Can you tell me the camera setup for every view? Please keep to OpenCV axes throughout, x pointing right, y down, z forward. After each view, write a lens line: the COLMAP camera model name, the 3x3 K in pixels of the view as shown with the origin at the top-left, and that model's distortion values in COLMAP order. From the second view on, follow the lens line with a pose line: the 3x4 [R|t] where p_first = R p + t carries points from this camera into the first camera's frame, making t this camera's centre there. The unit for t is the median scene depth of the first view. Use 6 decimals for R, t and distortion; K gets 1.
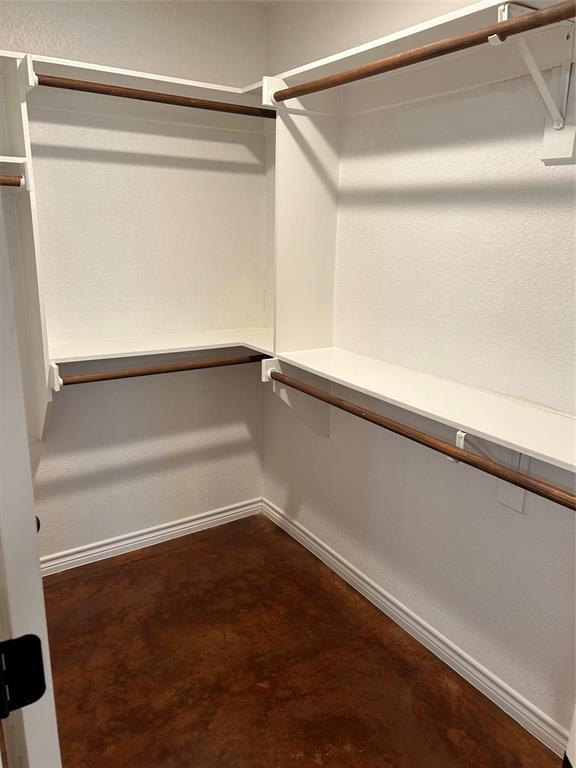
lens RADIAL K [[573.2, 0, 285.5], [0, 573.2, 383.8], [0, 0, 1]] dist [0.064210, -0.088898]
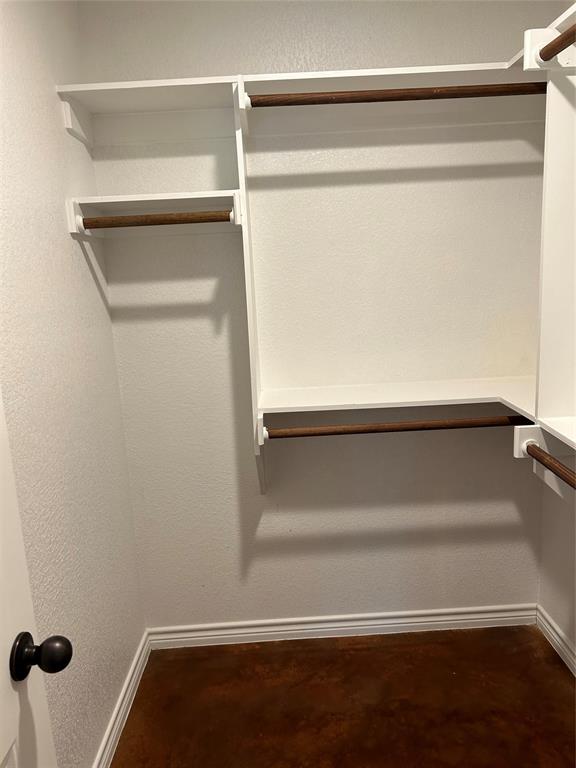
lens RADIAL K [[573.2, 0, 285.5], [0, 573.2, 383.8], [0, 0, 1]] dist [0.064210, -0.088898]
pose [[0.848088, 0.040035, -0.528341, 0.086639], [-0.070584, 0.996791, -0.037768, -0.043944], [0.525133, 0.069323, 0.848192, 0.229135]]
